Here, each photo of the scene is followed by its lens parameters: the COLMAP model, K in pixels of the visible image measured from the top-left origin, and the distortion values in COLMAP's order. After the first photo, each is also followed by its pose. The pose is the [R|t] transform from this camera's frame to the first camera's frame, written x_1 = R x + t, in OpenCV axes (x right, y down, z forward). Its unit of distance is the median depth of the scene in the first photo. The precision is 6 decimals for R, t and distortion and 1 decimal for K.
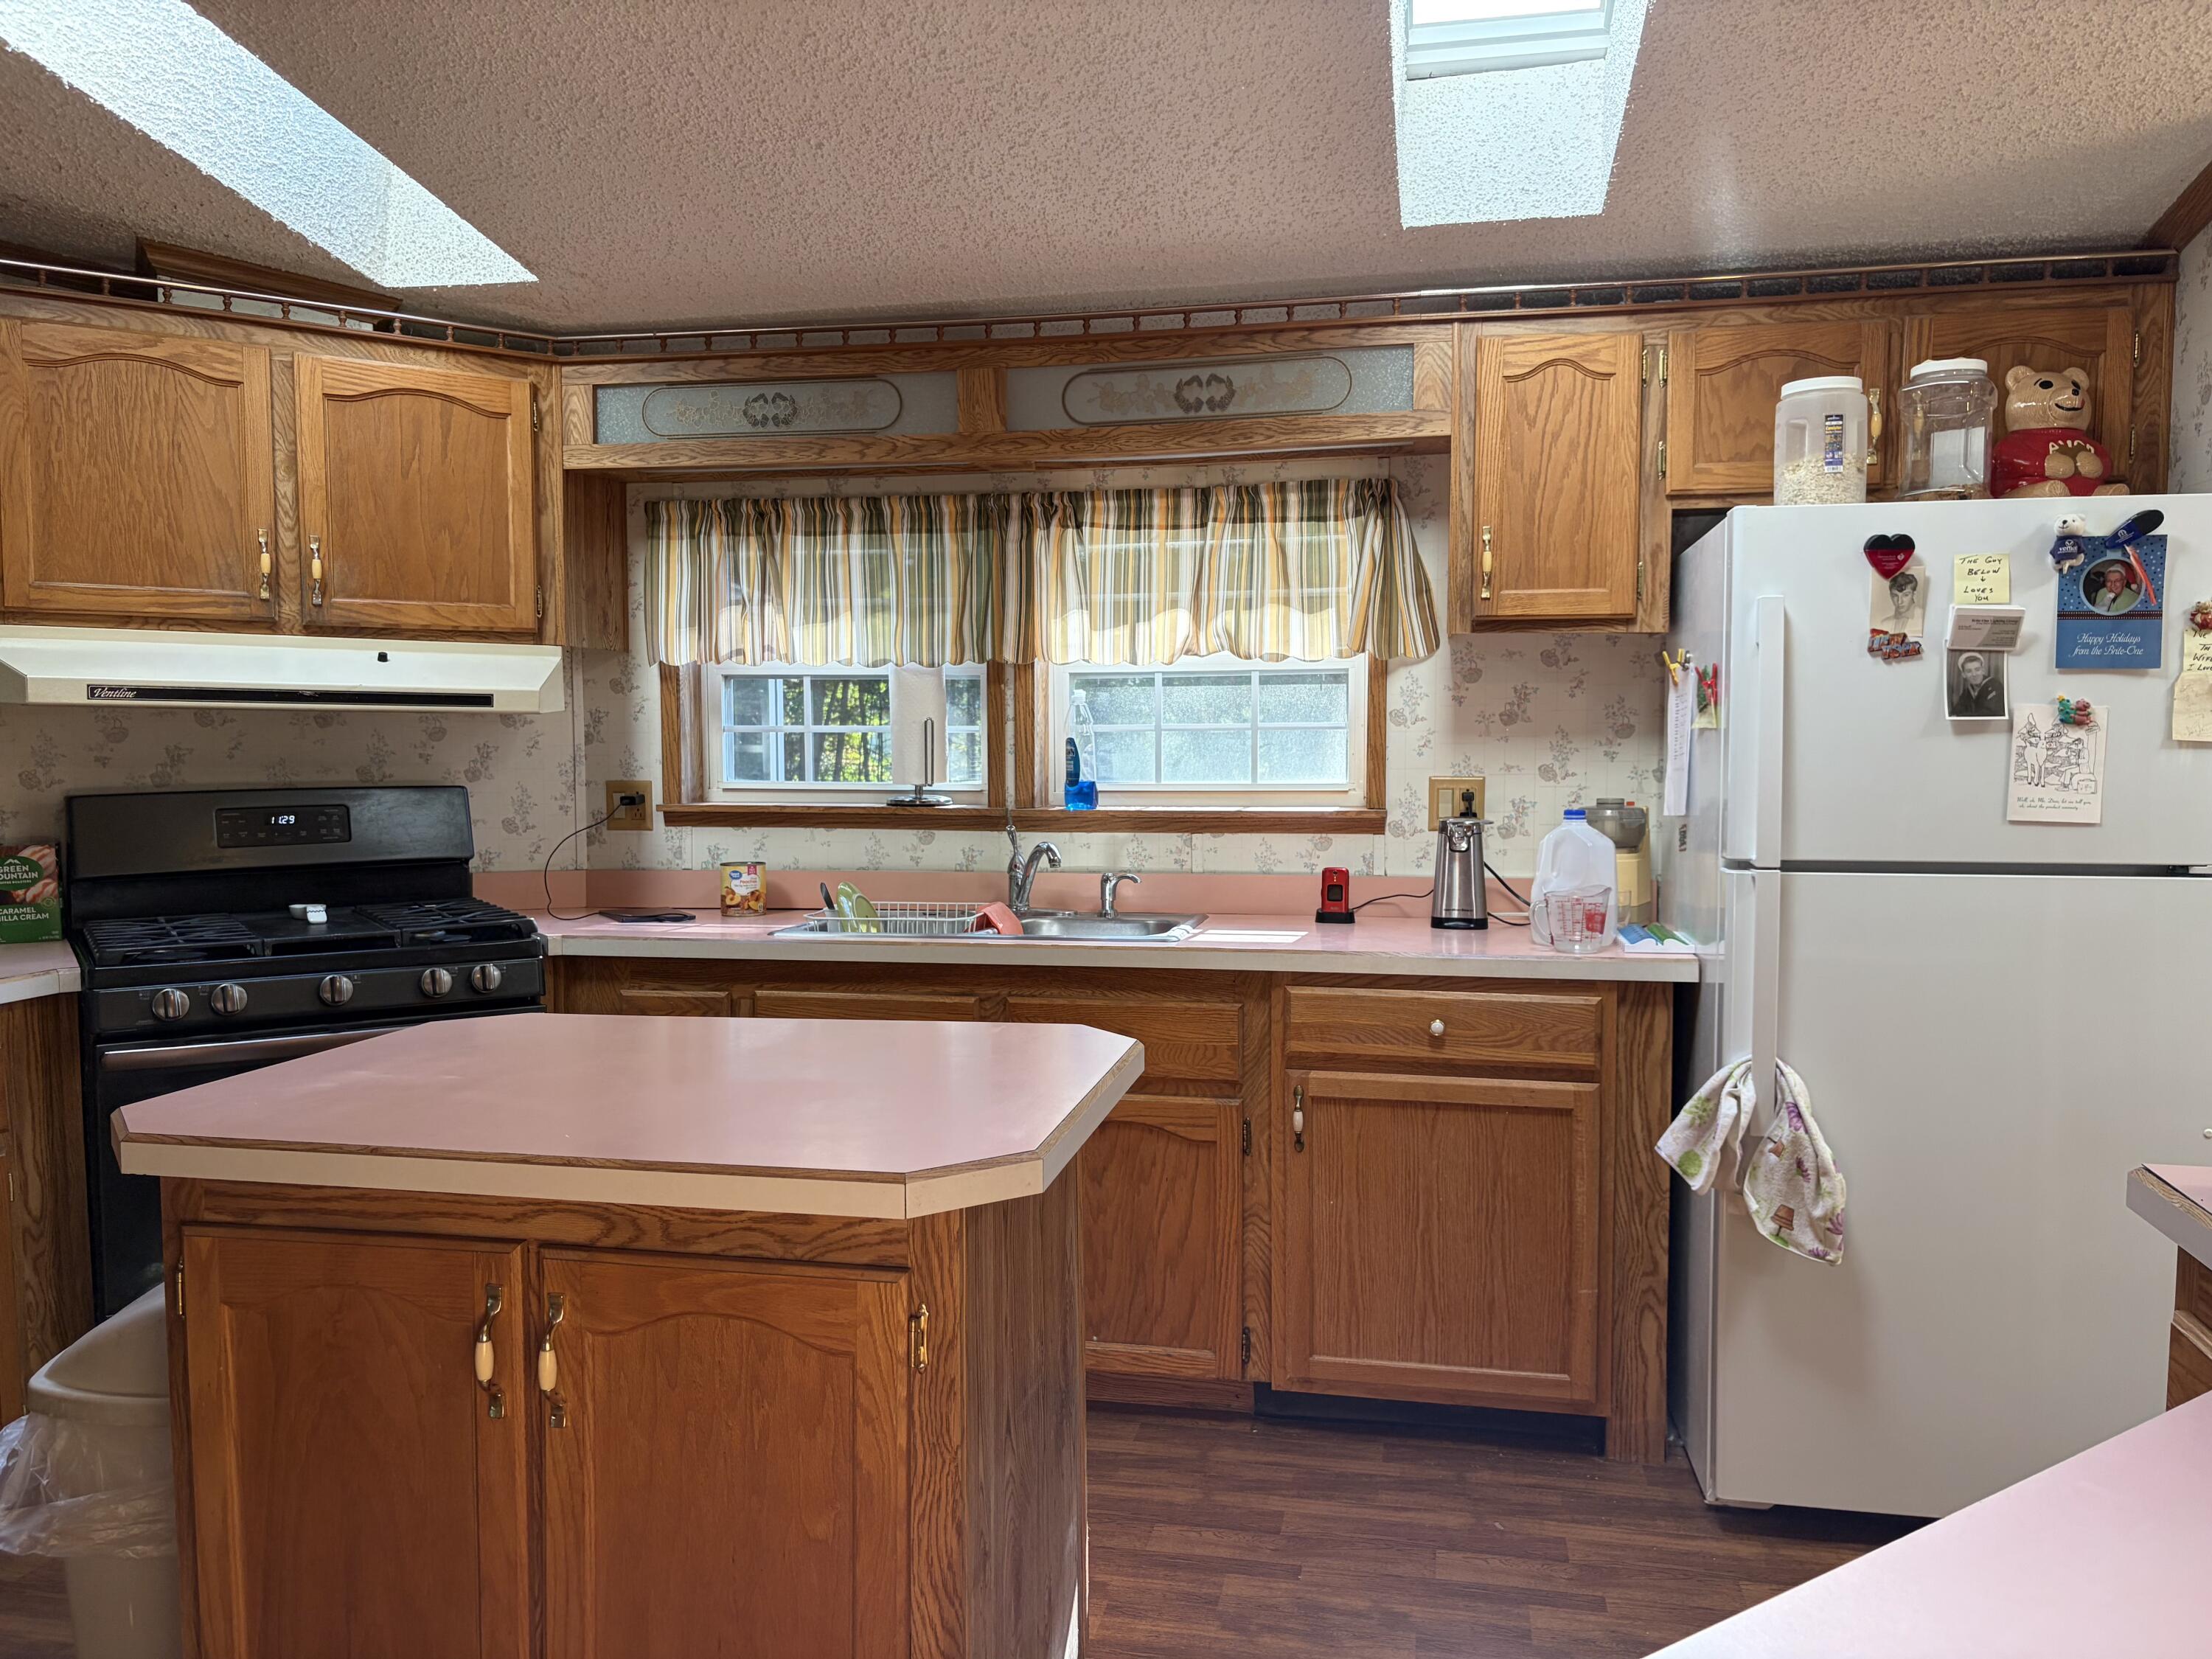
lens RADIAL K [[1685.1, 0, 1118.4], [0, 1685.1, 837.4], [0, 0, 1]] dist [0.036848, -0.033716]
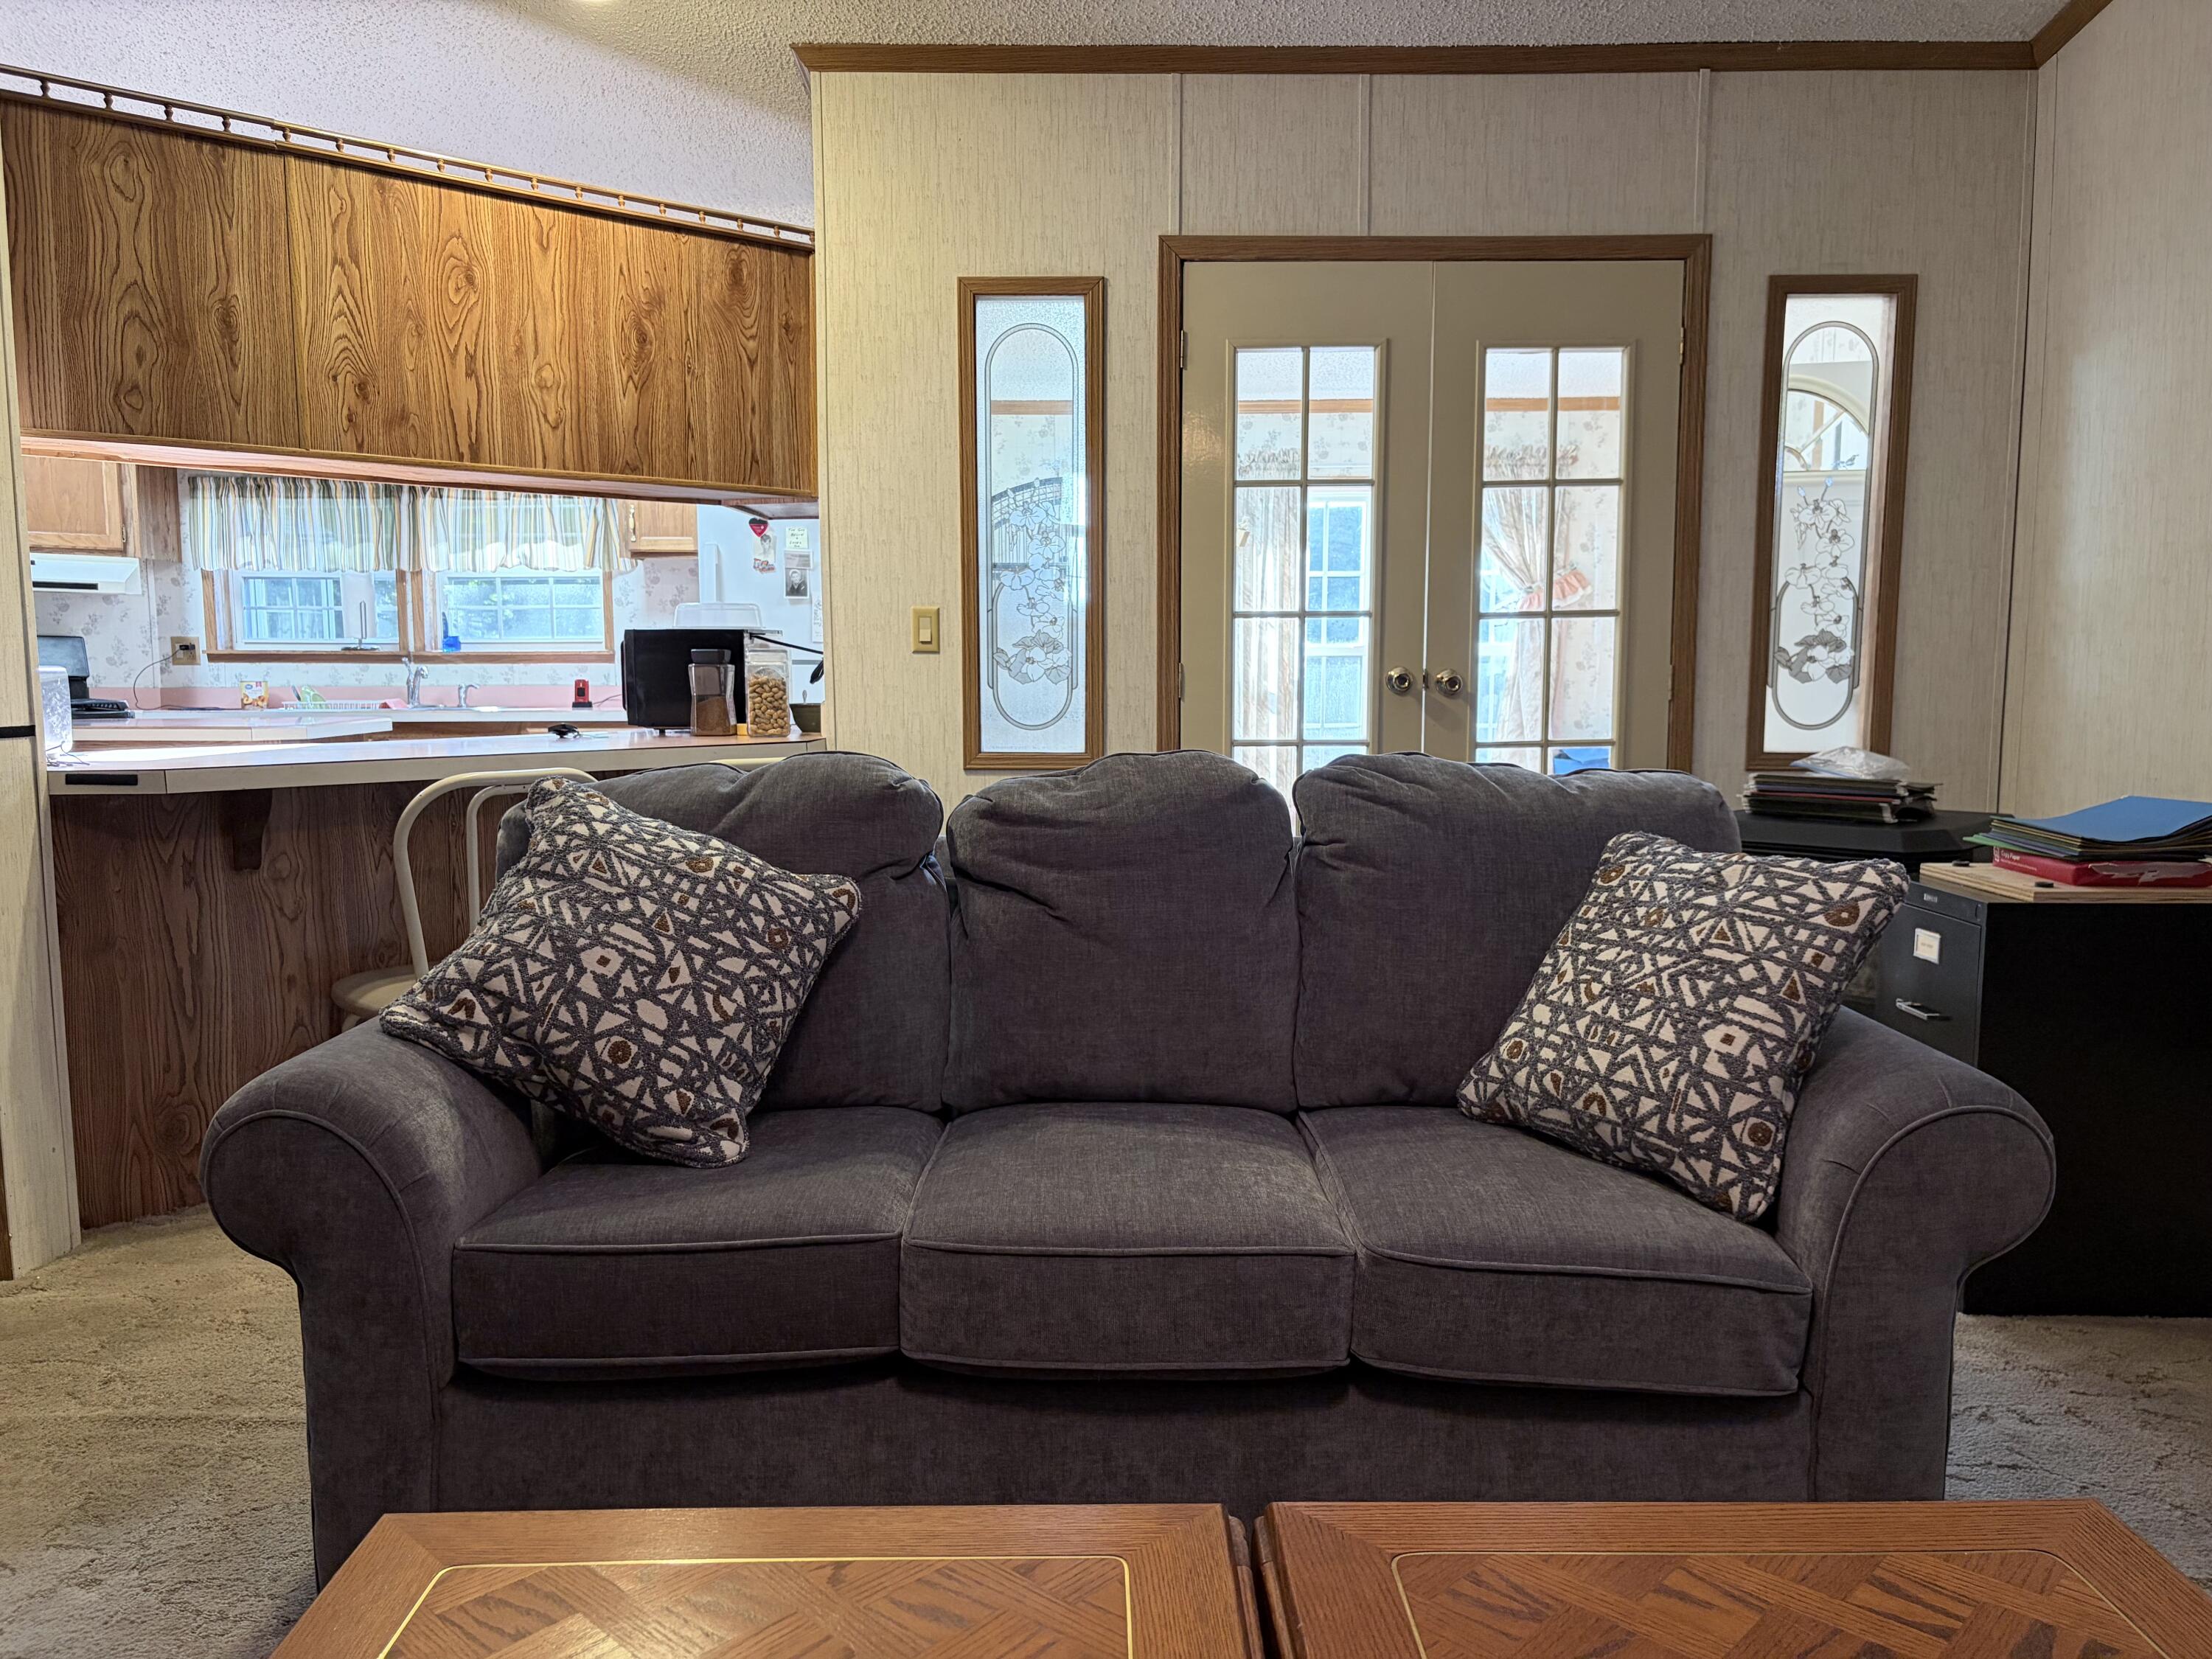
lens RADIAL K [[1685.1, 0, 1118.4], [0, 1685.1, 837.4], [0, 0, 1]] dist [0.036848, -0.033716]
pose [[0.983468, -0.017441, 0.180237, 0.376694], [0.010174, 0.999101, 0.041165, 0.123645], [-0.180793, -0.038651, 0.982761, -1.009279]]
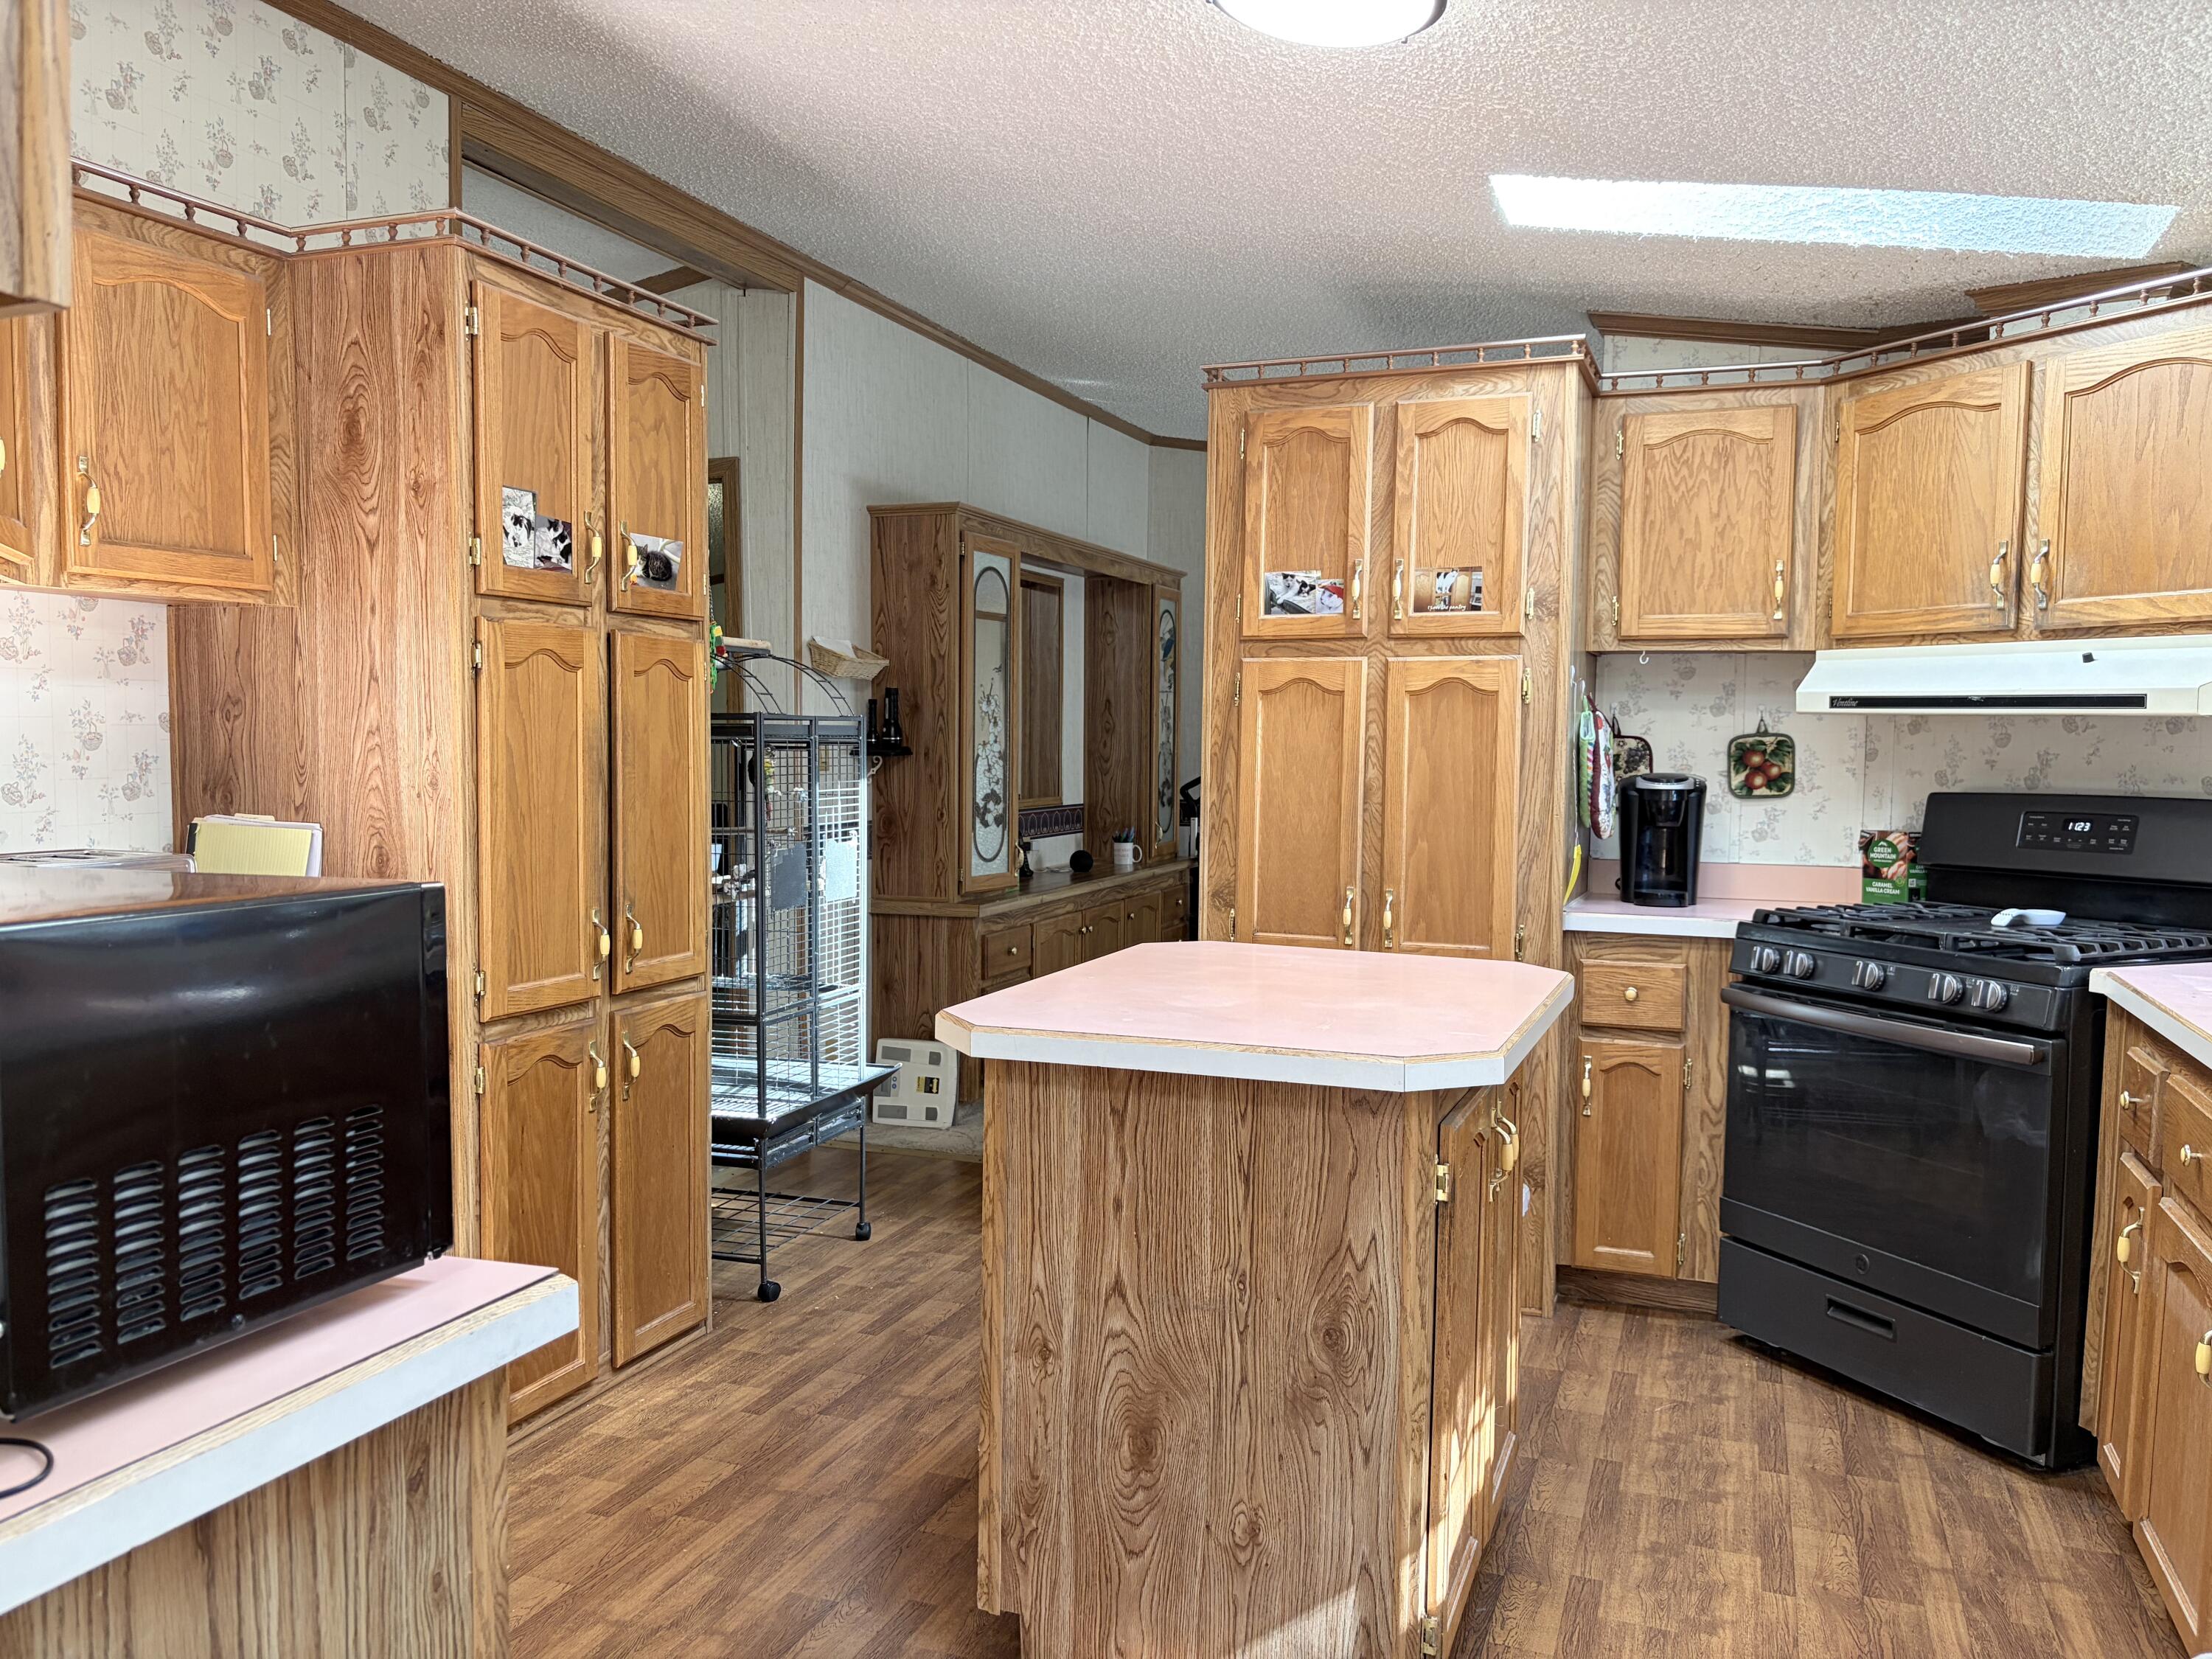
lens RADIAL K [[1685.1, 0, 1118.4], [0, 1685.1, 837.4], [0, 0, 1]] dist [0.036848, -0.033716]
pose [[-0.178639, 0.057796, -0.982216, 0.572437], [-0.074079, 0.994650, 0.072000, -0.033370], [0.981122, 0.085624, -0.173402, 0.613444]]
